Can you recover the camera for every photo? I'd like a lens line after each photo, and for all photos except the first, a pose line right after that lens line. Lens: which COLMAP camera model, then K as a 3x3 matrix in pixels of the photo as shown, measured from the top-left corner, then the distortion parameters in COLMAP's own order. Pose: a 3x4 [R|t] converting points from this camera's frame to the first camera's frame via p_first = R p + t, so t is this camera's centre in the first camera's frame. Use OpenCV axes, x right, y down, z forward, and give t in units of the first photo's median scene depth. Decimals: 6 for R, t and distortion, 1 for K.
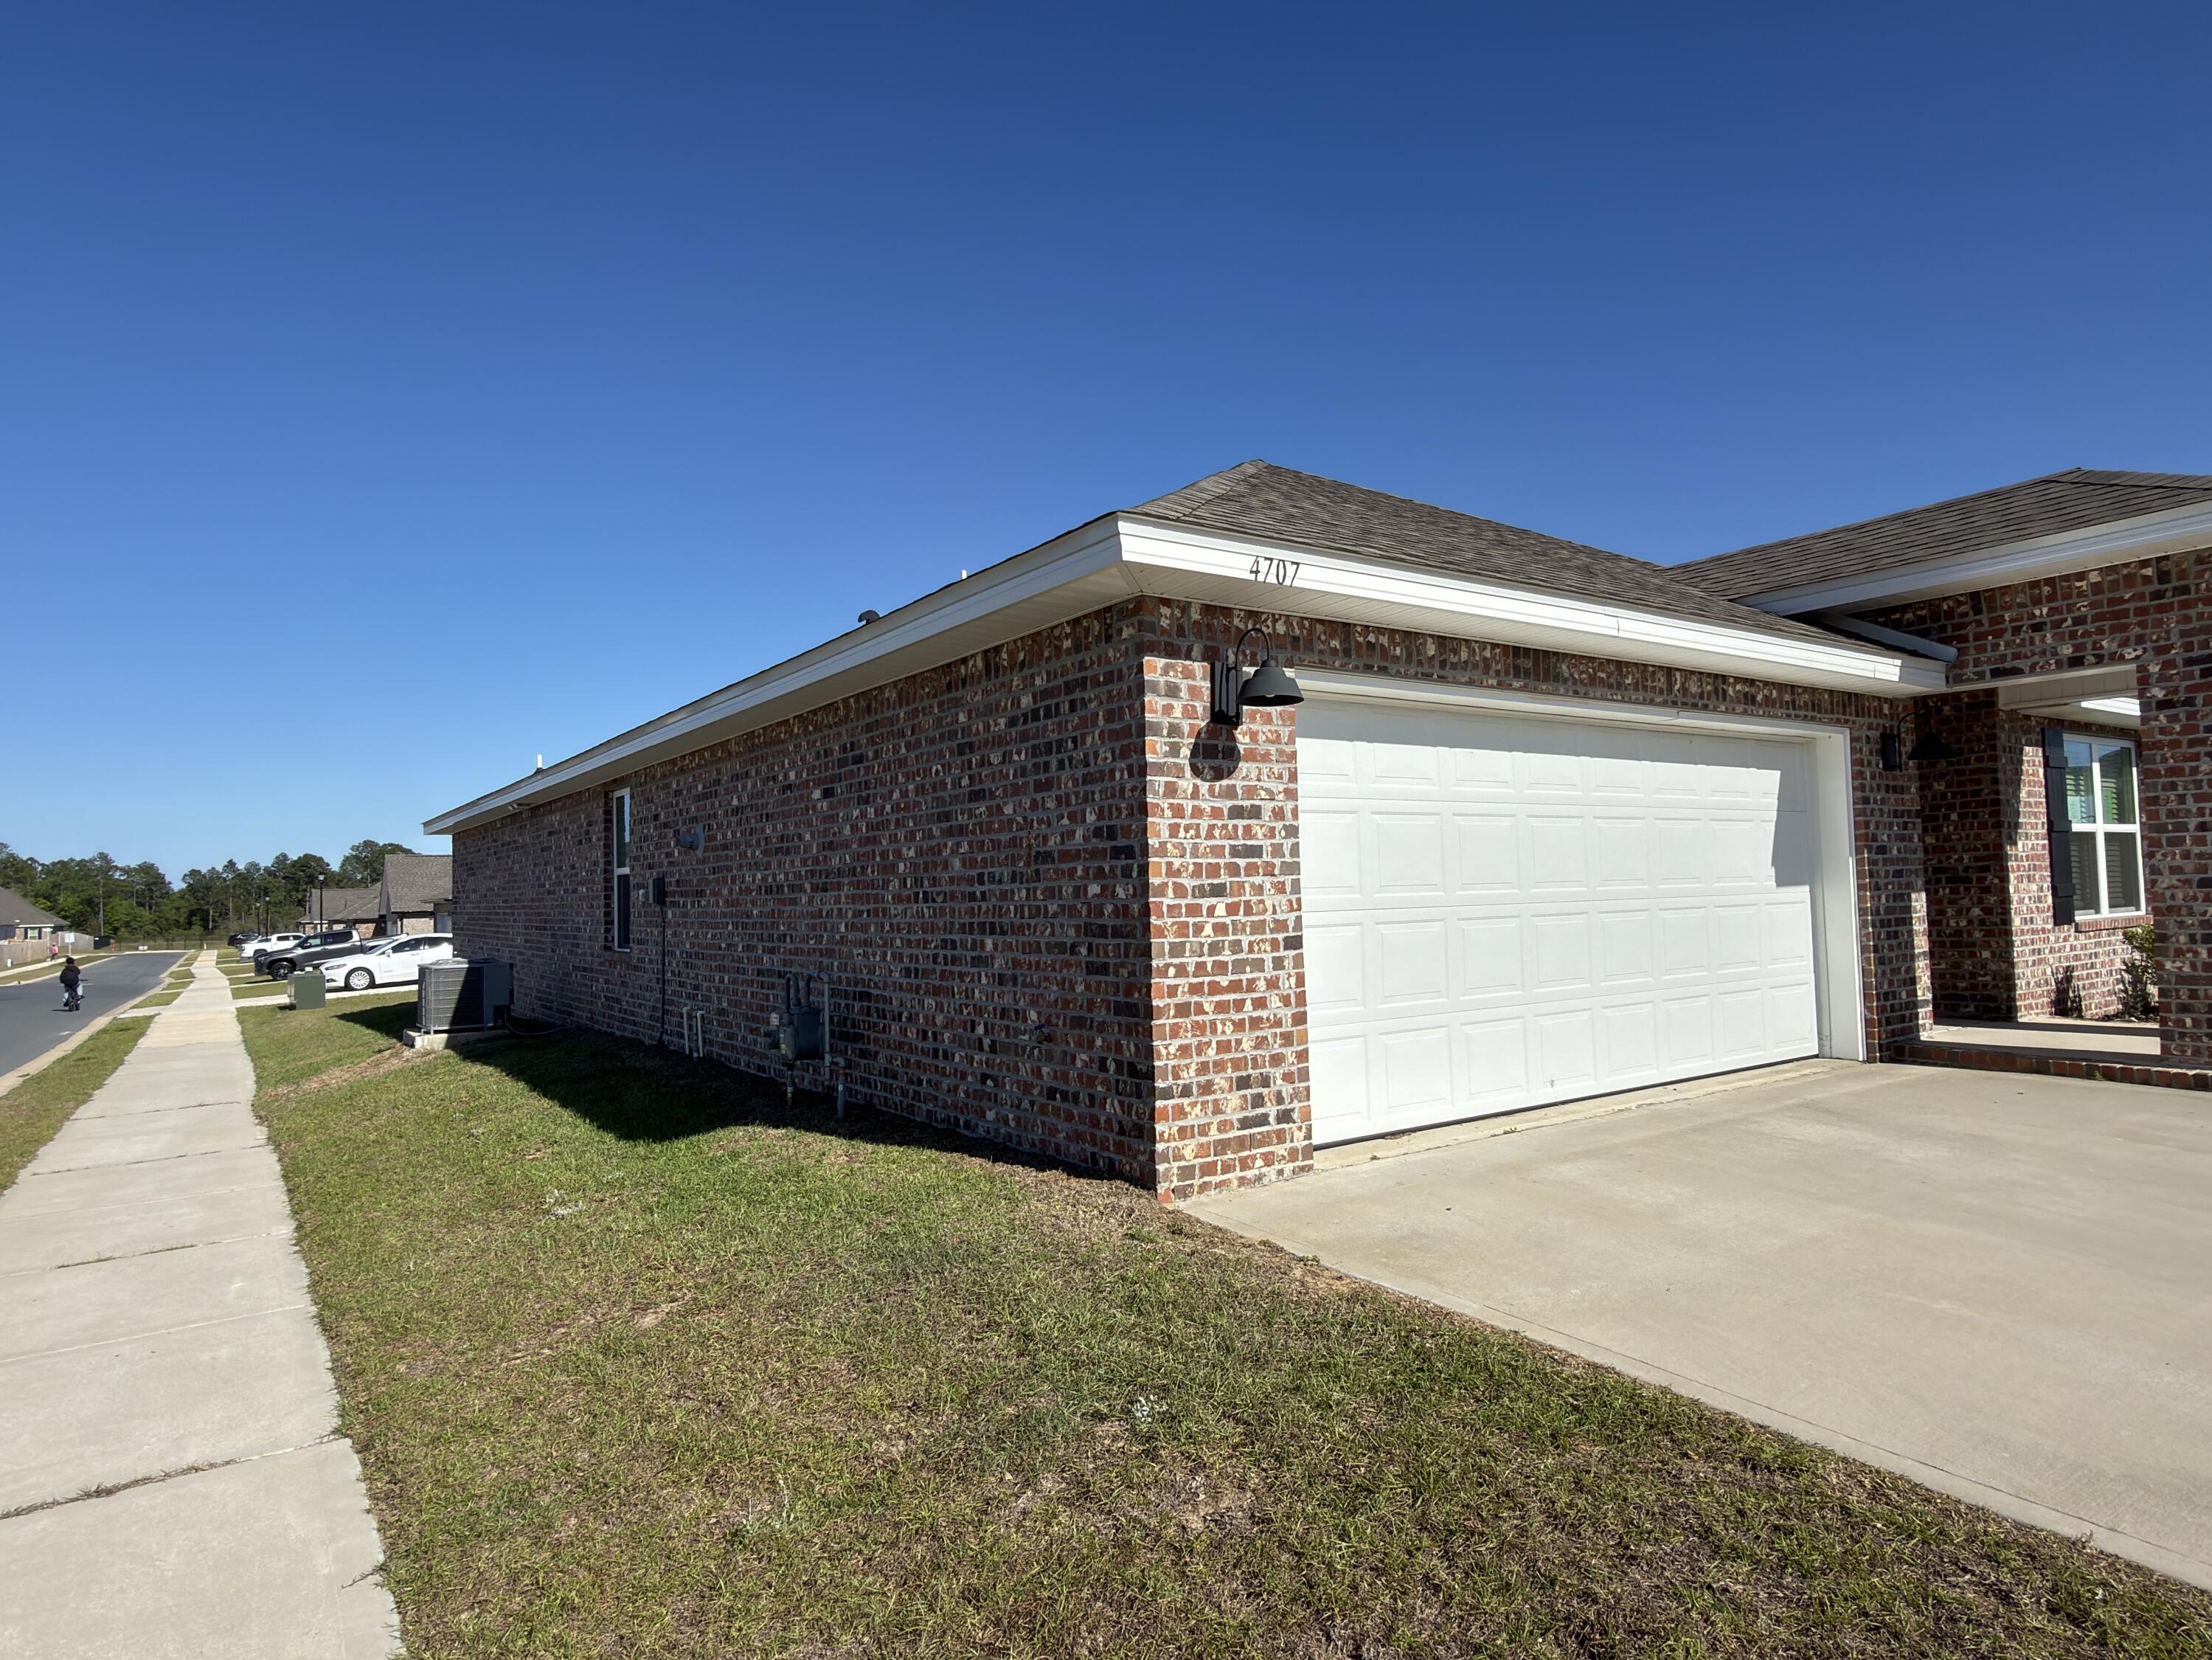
lens RADIAL K [[1251.2, 0, 1103.9], [0, 1251.2, 826.1], [0, 0, 1]] dist [0.026814, -0.000091]
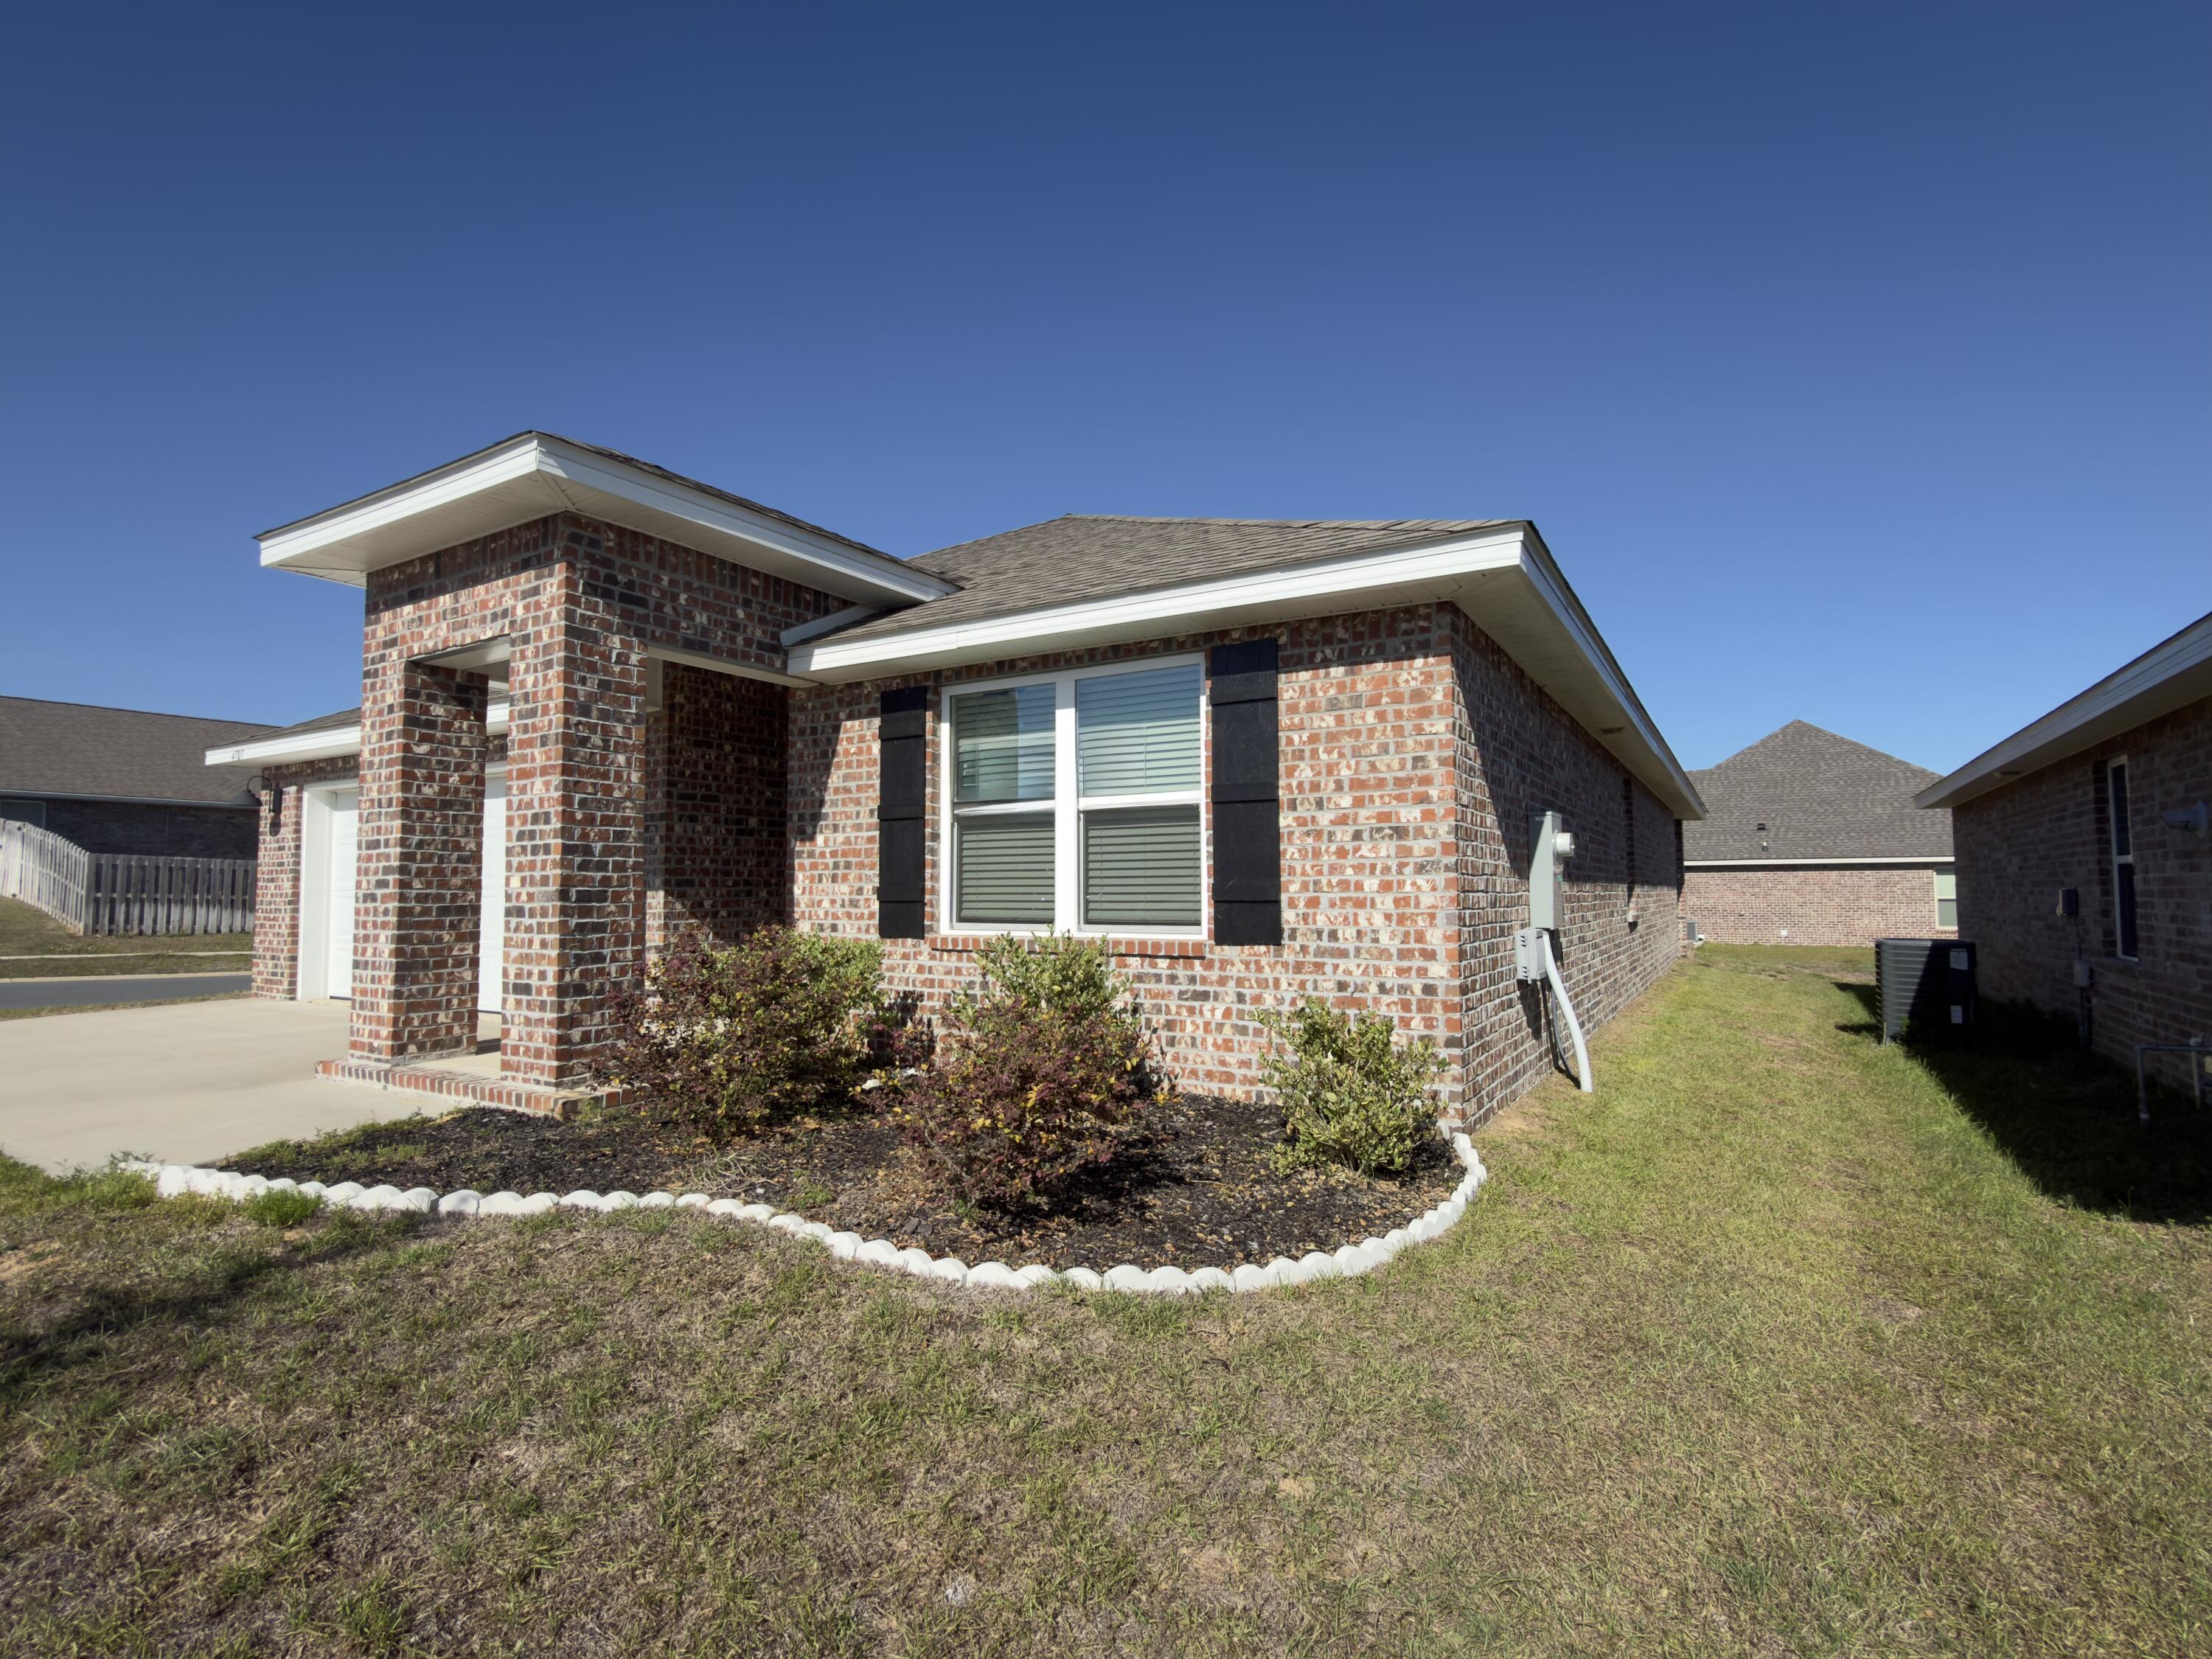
lens RADIAL K [[1087.9, 0, 1095.3], [0, 1087.9, 834.2], [0, 0, 1]] dist [0.019315, -0.000278]
pose [[0.396429, -0.027797, -0.917644, 2.715647], [0.038673, 0.999160, -0.013559, 0.051940], [0.917250, -0.030112, 0.397171, 1.609743]]
